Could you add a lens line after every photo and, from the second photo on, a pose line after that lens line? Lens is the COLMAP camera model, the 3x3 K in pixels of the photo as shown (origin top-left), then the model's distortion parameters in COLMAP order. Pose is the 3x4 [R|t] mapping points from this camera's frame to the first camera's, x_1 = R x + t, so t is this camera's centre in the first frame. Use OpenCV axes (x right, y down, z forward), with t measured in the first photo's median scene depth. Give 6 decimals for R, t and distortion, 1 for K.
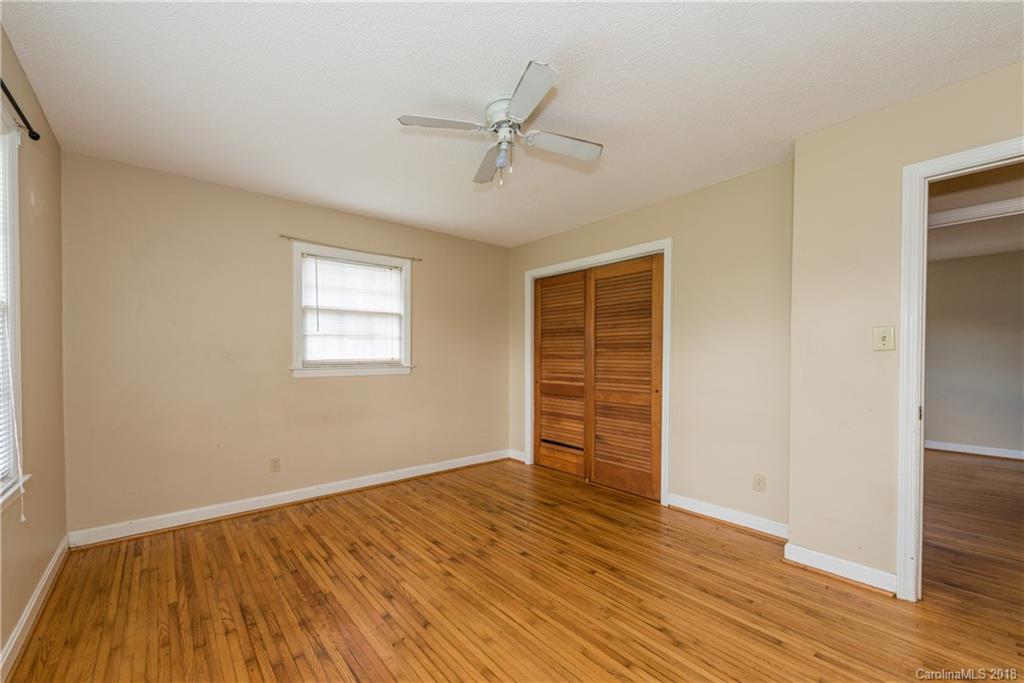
lens RADIAL K [[426.4, 0, 515.1], [0, 426.4, 363.4], [0, 0, 1]] dist [0.000764, -0.000070]
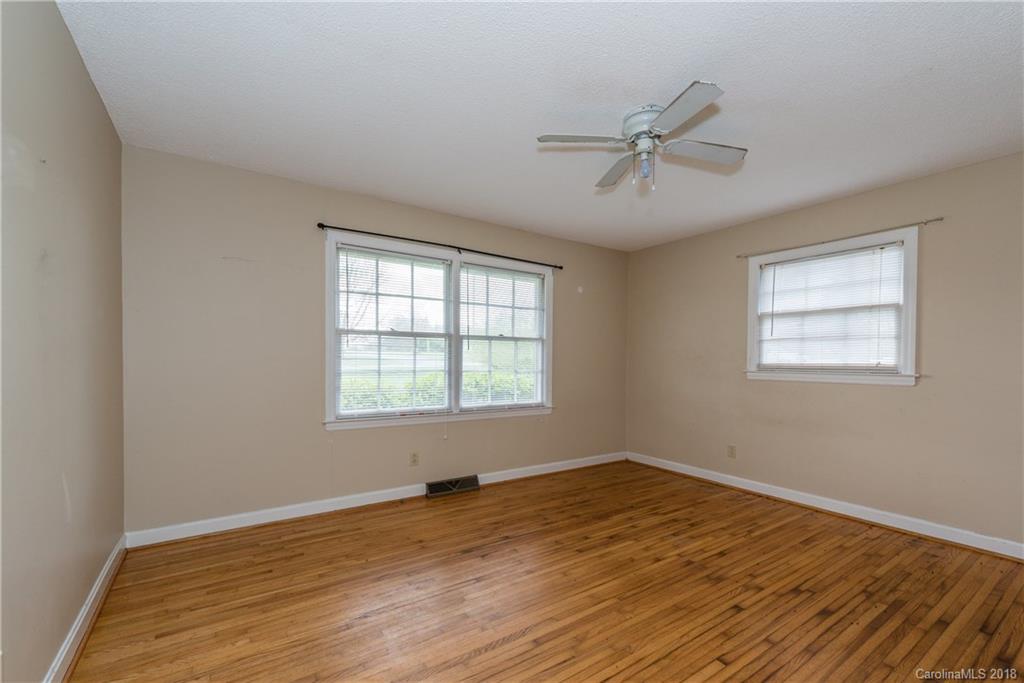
lens RADIAL K [[426.4, 0, 515.1], [0, 426.4, 363.4], [0, 0, 1]] dist [0.000764, -0.000070]
pose [[-0.112804, 0.010989, -0.993557, 0.734829], [-0.025176, 0.999586, 0.013914, -0.008439], [0.993298, 0.026584, -0.112480, 0.573138]]
